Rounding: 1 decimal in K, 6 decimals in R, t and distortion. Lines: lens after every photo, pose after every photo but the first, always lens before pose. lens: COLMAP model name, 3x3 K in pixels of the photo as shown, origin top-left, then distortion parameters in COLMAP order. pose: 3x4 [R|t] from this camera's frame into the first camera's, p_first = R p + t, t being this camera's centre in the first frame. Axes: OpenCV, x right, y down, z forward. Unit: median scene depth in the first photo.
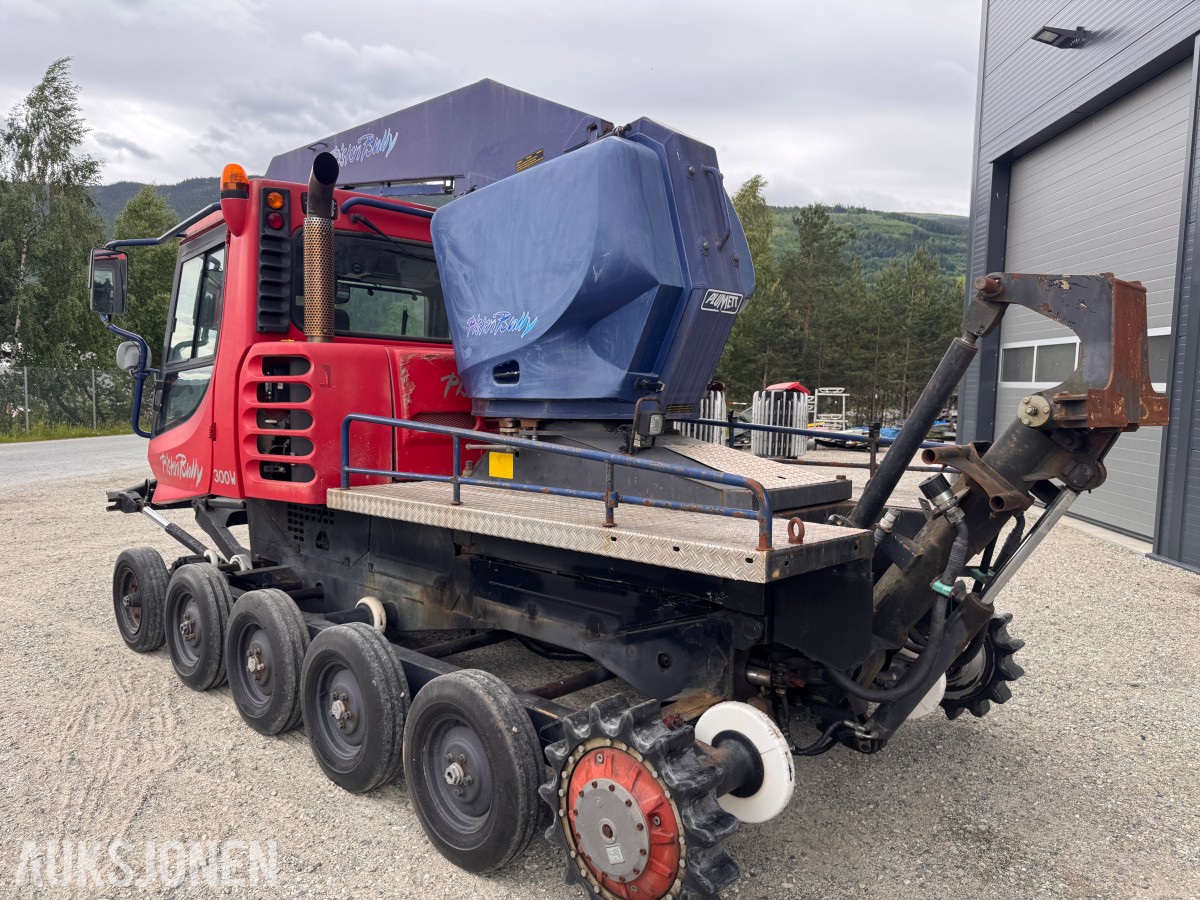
lens RADIAL K [[847.9, 0, 620.7], [0, 847.9, 455.3], [0, 0, 1]] dist [0.043472, -0.052843]
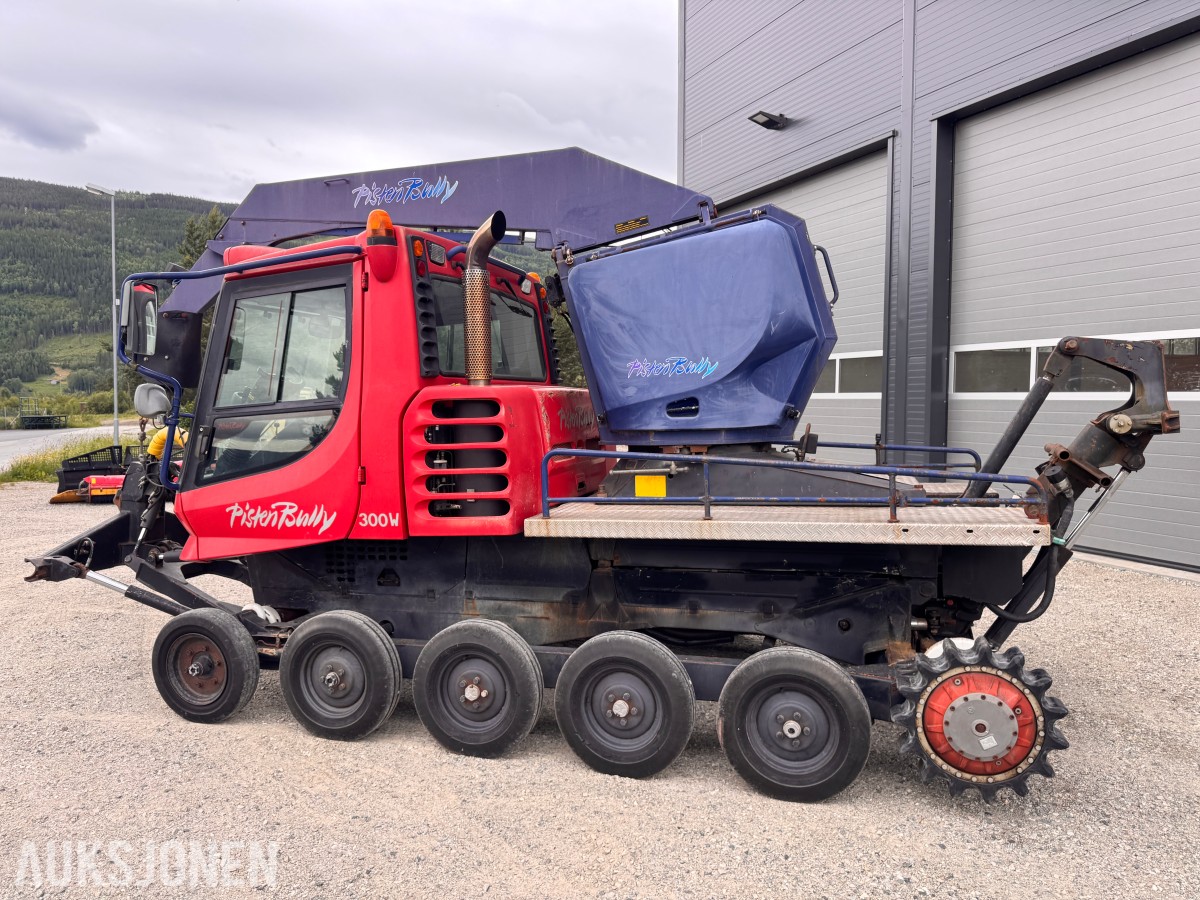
lens RADIAL K [[840.2, 0, 600.0], [0, 840.2, 450.0], [0, 0, 1]] dist [0.070904, -0.180718]
pose [[0.905735, -0.056289, 0.420090, -0.736689], [0.065009, 0.997864, -0.006455, -0.037711], [-0.418829, 0.033156, 0.907460, -0.023754]]
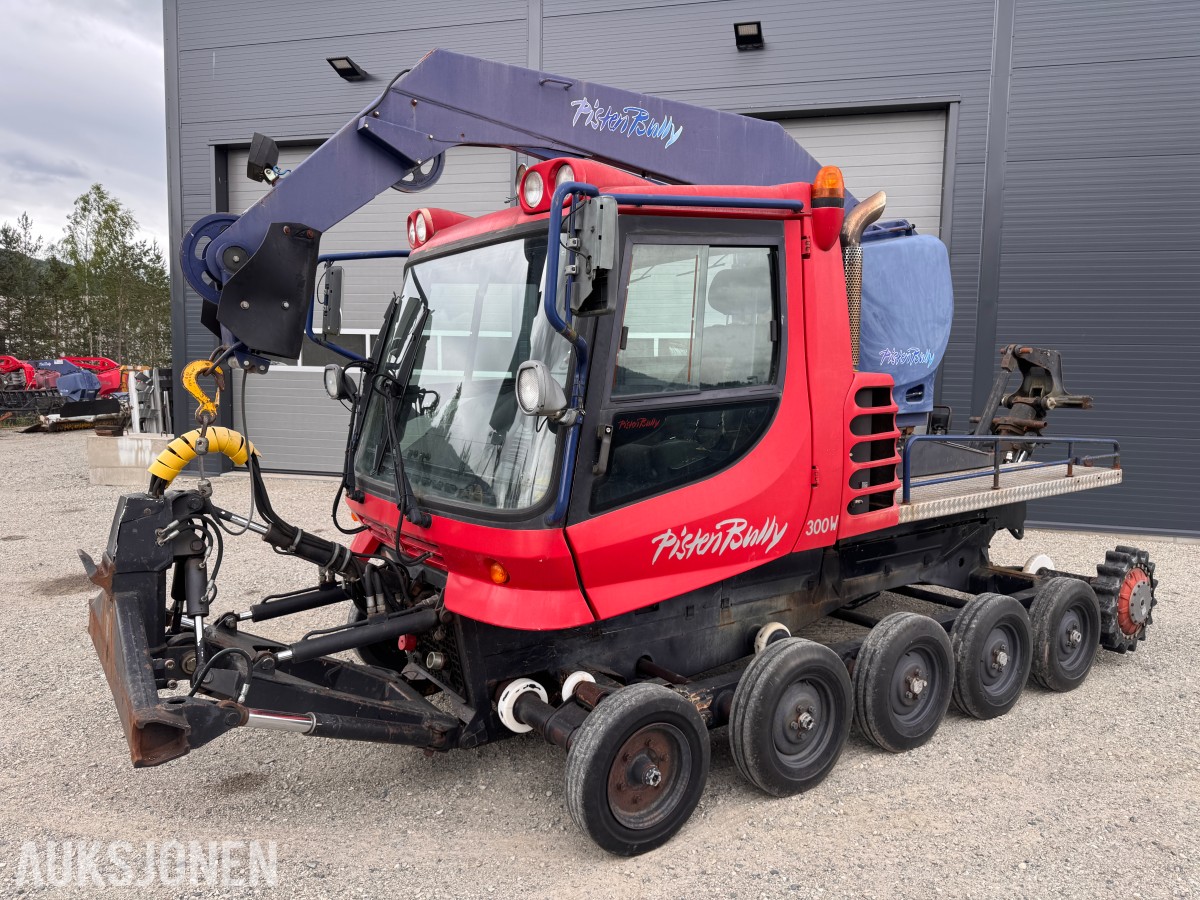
lens RADIAL K [[864.5, 0, 539.7], [0, 864.5, 448.2], [0, 0, 1]] dist [0.039697, -0.122319]
pose [[0.267701, -0.108532, 0.957370, -1.597435], [0.075687, 0.992934, 0.091400, -0.180157], [-0.960525, 0.047993, 0.274024, 1.189258]]
